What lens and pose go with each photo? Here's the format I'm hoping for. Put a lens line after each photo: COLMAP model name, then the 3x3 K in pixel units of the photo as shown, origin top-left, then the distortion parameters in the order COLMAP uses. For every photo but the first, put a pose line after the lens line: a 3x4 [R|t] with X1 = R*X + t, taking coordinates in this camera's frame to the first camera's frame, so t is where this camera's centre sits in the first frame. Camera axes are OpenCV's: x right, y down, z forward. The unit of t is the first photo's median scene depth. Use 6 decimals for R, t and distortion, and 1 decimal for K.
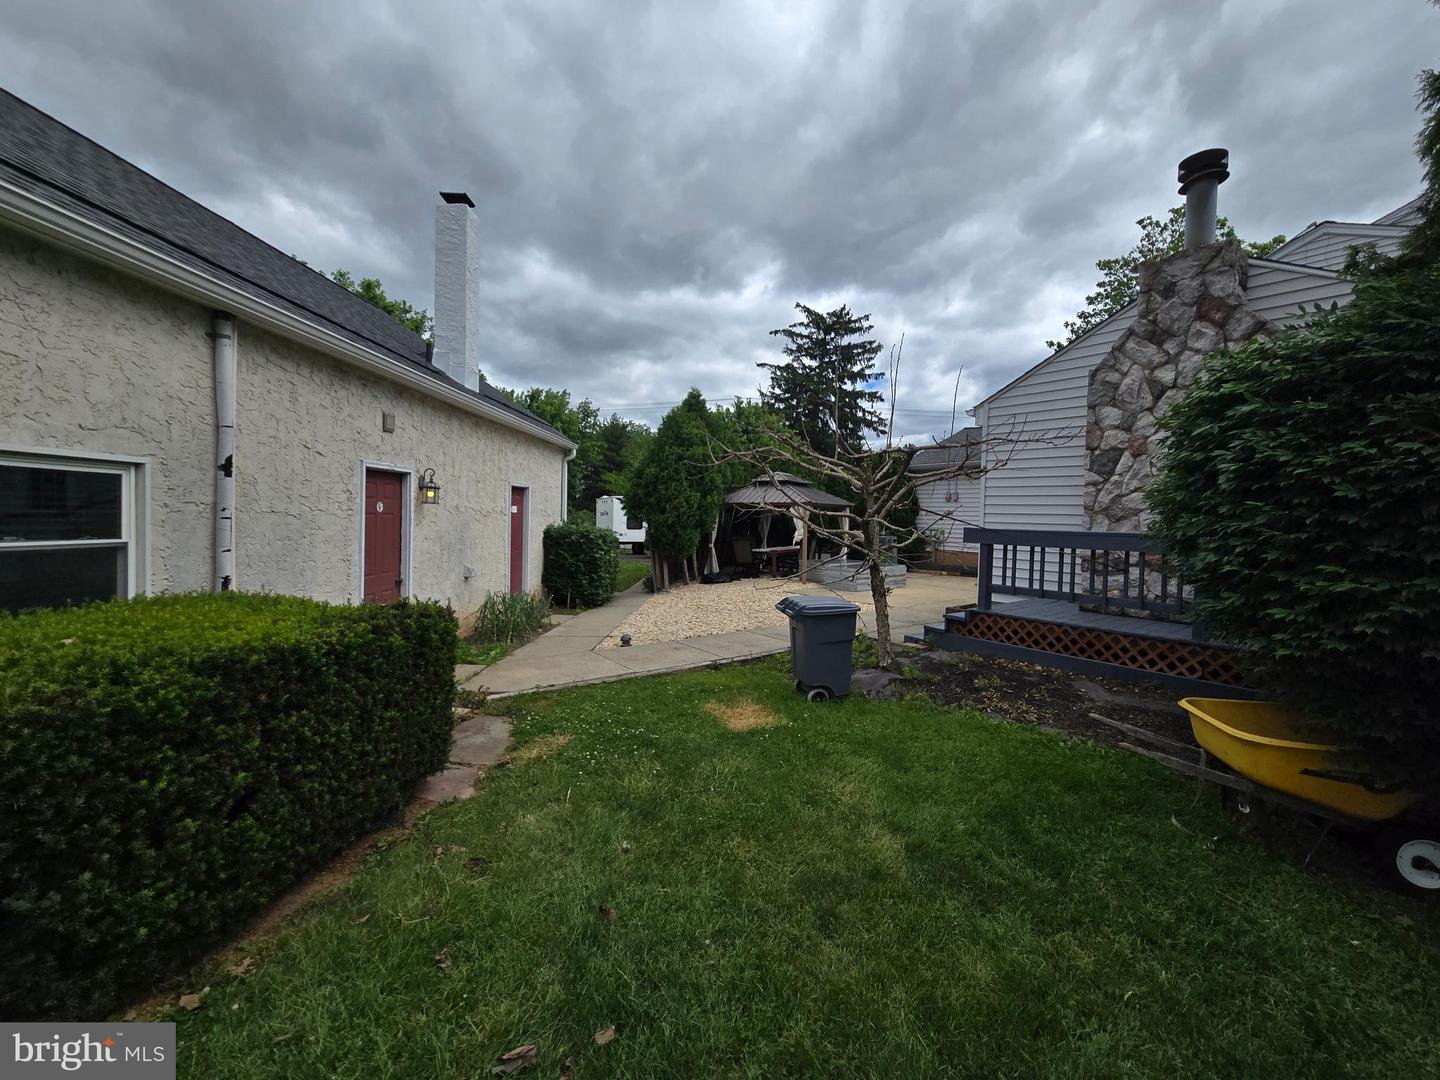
lens RADIAL K [[595.1, 0, 724.9], [0, 595.1, 527.0], [0, 0, 1]] dist [-0.000372, 0.001050]
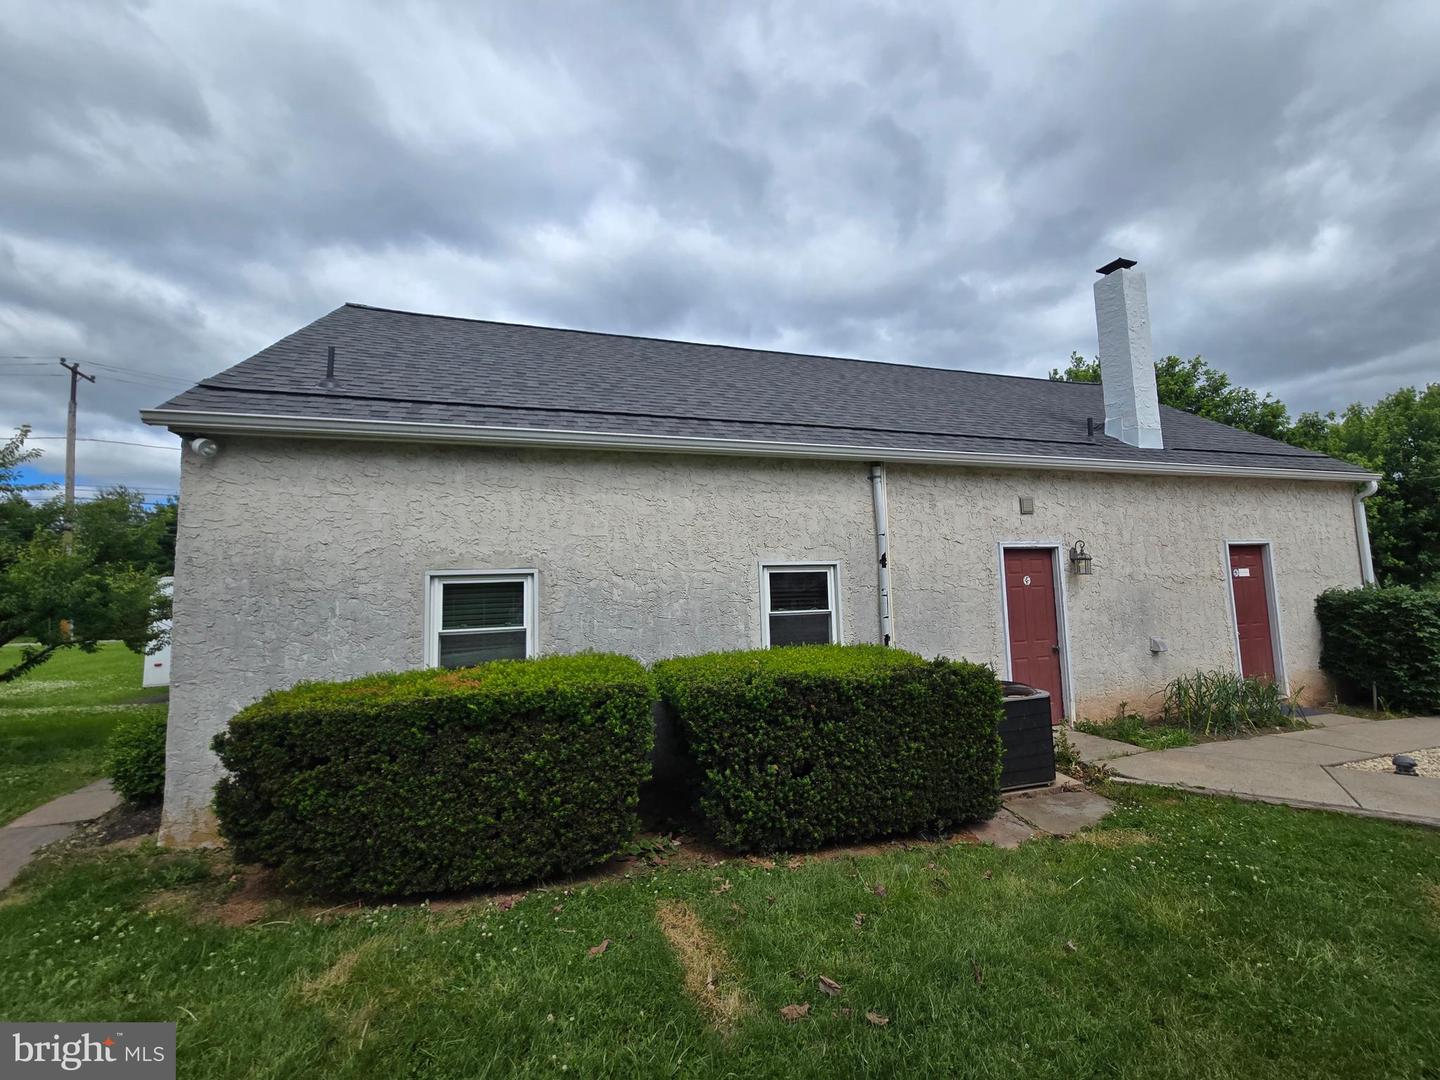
lens RADIAL K [[595.1, 0, 724.9], [0, 595.1, 527.0], [0, 0, 1]] dist [-0.000372, 0.001050]
pose [[0.319172, -0.128356, -0.938964, 0.368985], [0.019475, 0.991465, -0.128913, -0.000179], [0.947497, 0.022859, 0.318947, 0.111068]]
